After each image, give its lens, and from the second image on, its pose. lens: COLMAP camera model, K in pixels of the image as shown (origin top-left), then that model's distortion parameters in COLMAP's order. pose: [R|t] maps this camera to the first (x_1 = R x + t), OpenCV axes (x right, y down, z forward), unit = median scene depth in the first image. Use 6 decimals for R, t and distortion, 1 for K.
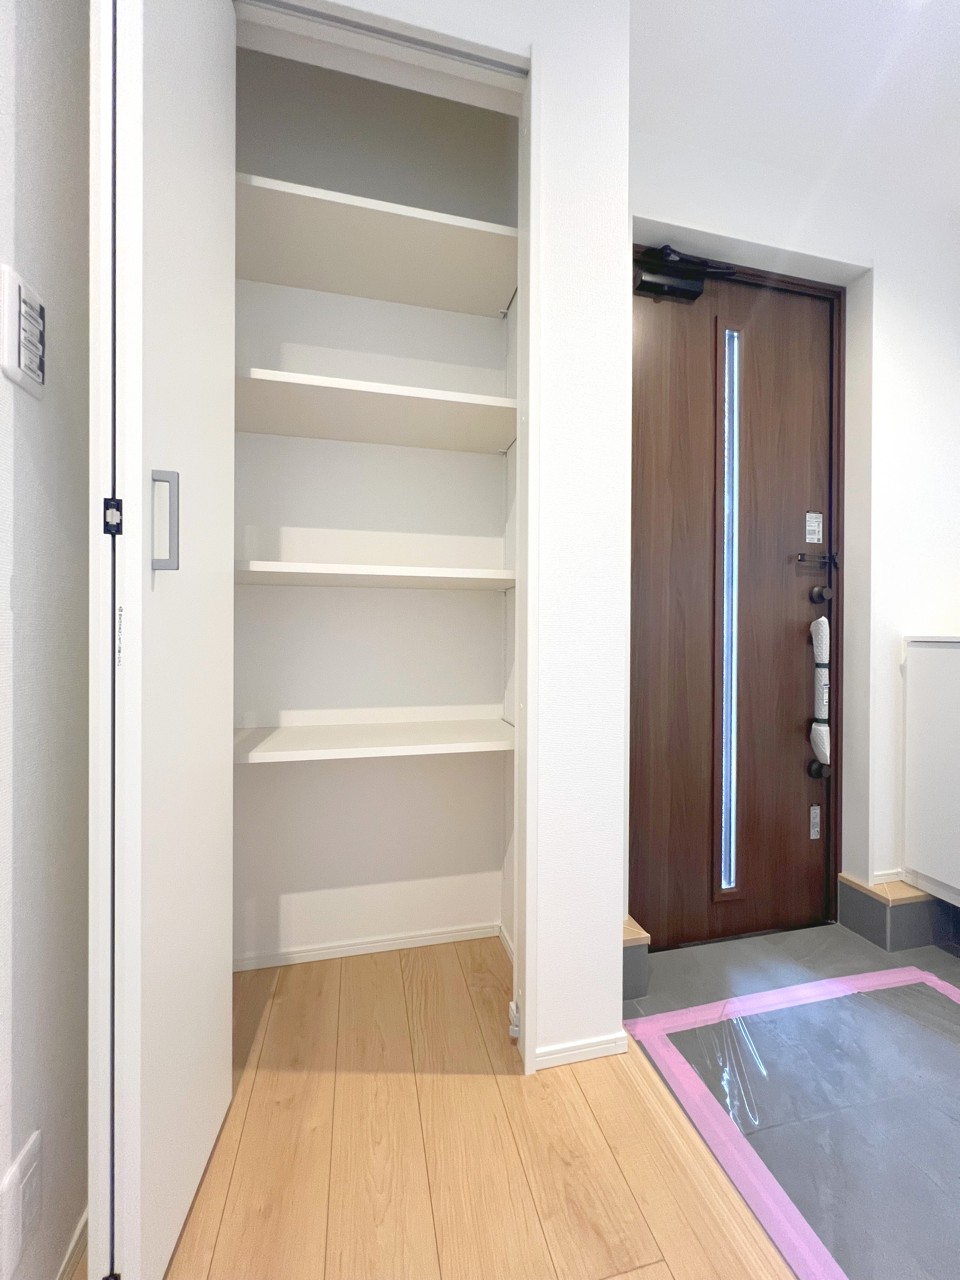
lens RADIAL K [[515.1, 0, 480.0], [0, 515.1, 640.0], [0, 0, 1]] dist [-0.002284, 0.000511]
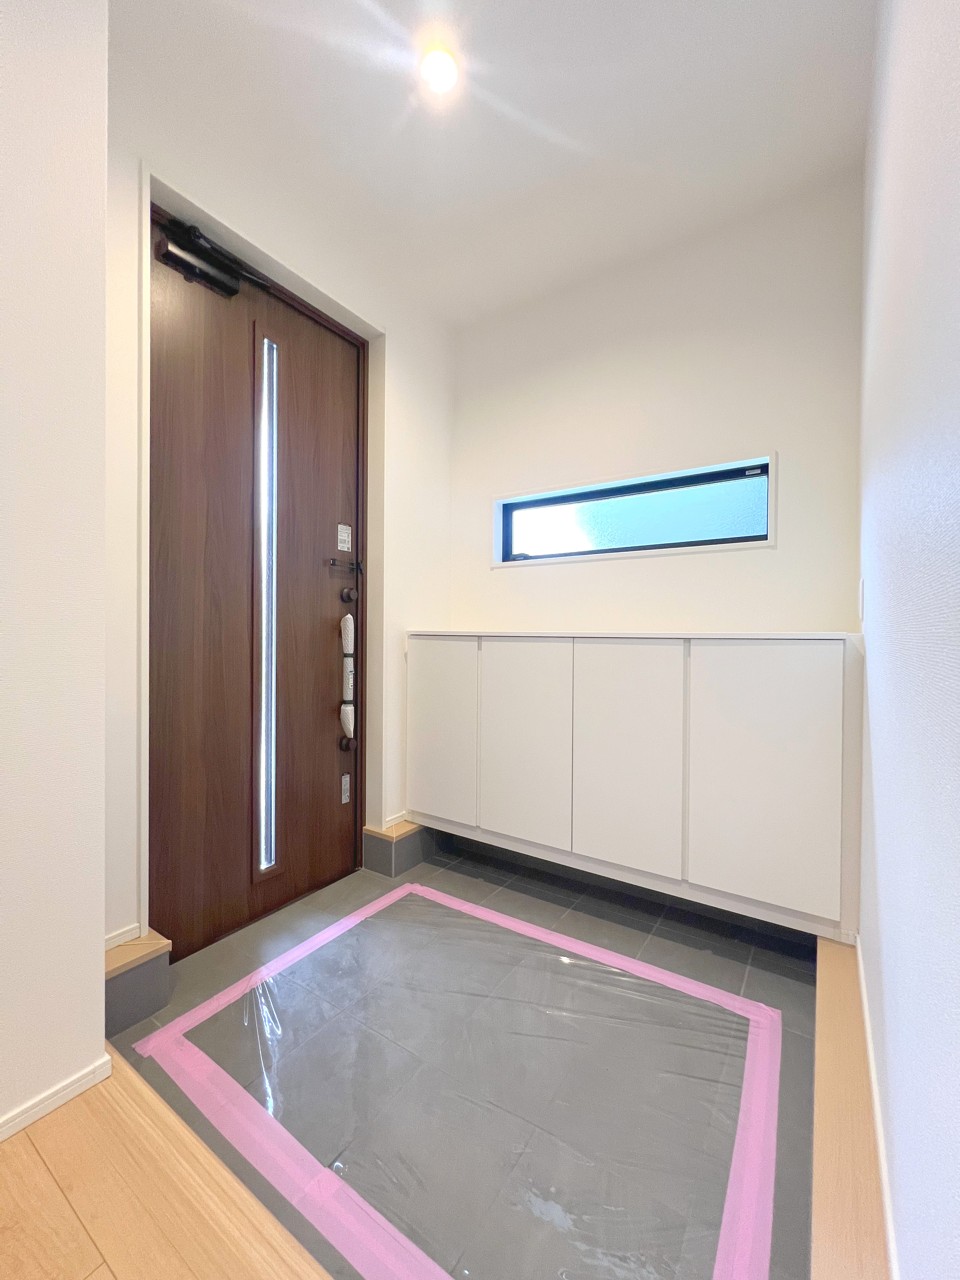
lens RADIAL K [[515.1, 0, 480.0], [0, 515.1, 640.0], [0, 0, 1]] dist [-0.002284, 0.000511]
pose [[0.731353, -0.007918, 0.681953, 0.079362], [0.001543, 0.999949, 0.009955, 0.003111], [-0.681997, -0.006228, 0.731328, -0.071279]]
